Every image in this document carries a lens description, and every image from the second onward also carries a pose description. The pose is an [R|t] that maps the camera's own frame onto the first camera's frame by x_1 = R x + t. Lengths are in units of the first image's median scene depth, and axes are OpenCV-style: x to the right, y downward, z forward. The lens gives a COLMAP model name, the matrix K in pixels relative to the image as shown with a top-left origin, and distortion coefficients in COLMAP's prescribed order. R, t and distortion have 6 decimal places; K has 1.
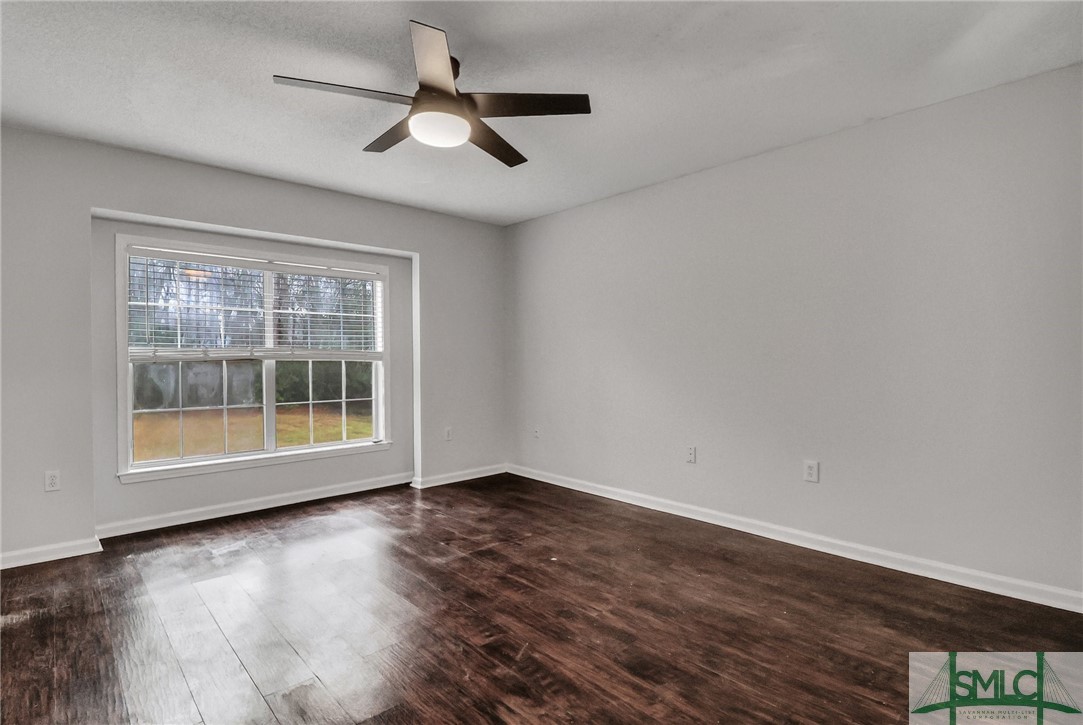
lens RADIAL K [[537.7, 0, 528.0], [0, 537.7, 359.2], [0, 0, 1]] dist [0.001381, -0.000564]
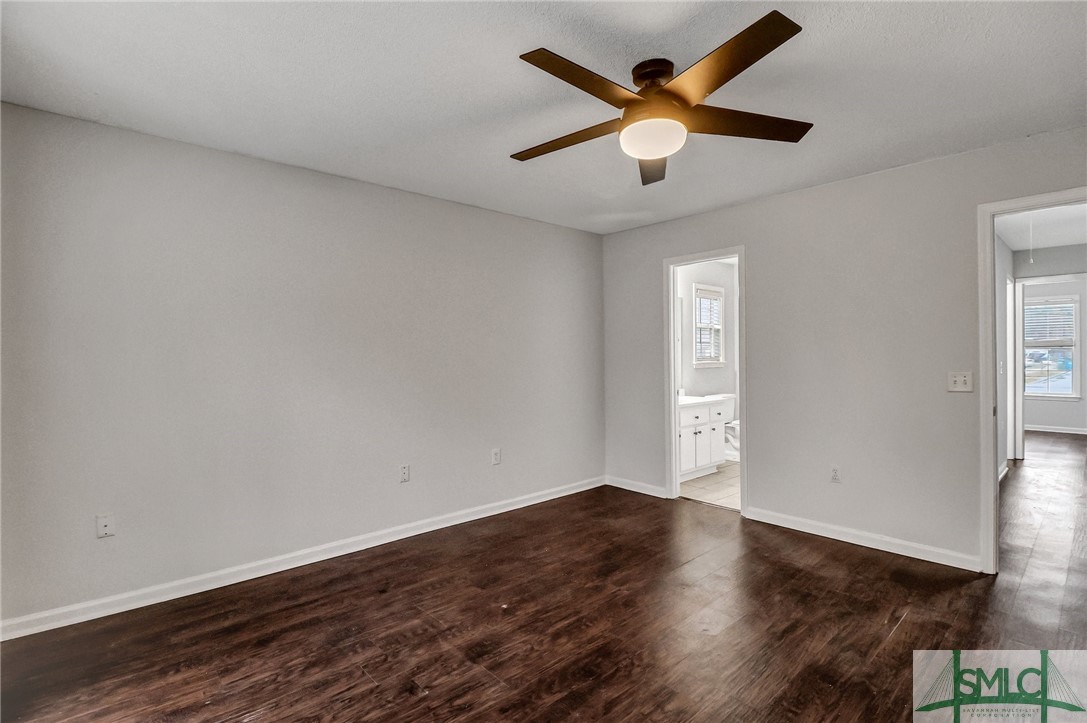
lens RADIAL K [[527.2, 0, 537.8], [0, 527.2, 358.8], [0, 0, 1]] dist [0.001493, 0.000125]
pose [[-0.002483, -0.010607, 0.999941, -0.808868], [0.015002, 0.999831, 0.010643, -0.049093], [-0.999884, 0.015027, -0.002324, 0.916944]]
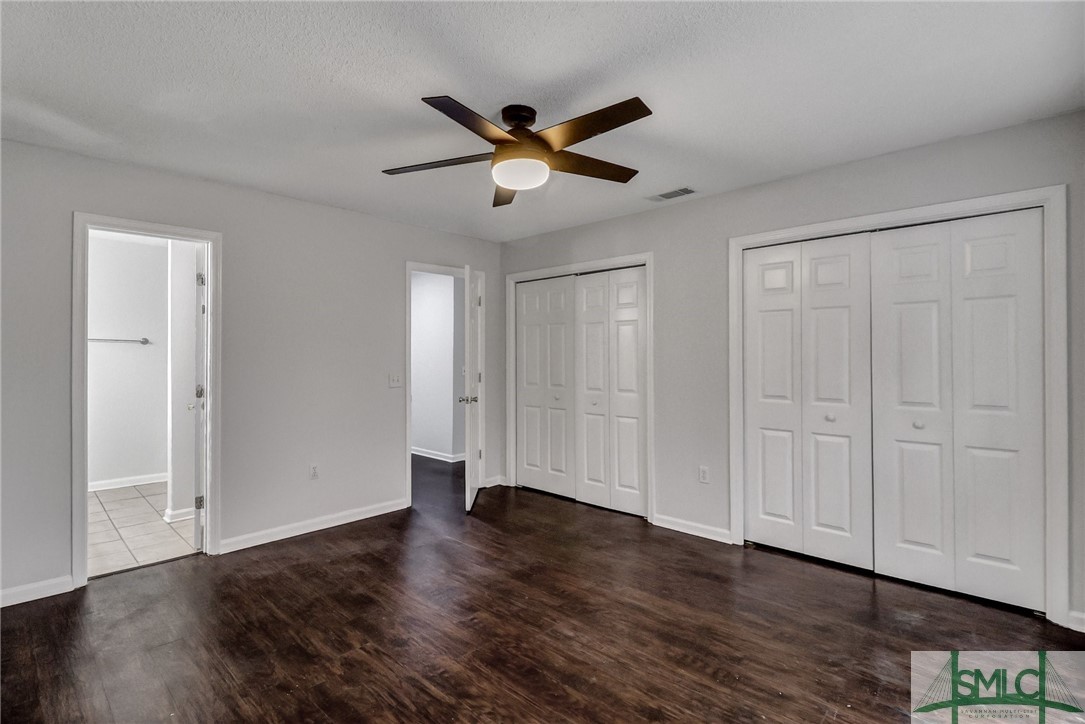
lens RADIAL K [[510.6, 0, 536.4], [0, 510.6, 351.5], [0, 0, 1]] dist [-0.002099, -0.000626]
pose [[-0.995545, 0.000910, -0.094279, -0.074338], [0.001484, 0.999981, -0.006021, -0.051246], [0.094272, -0.006135, -0.995528, 1.524285]]
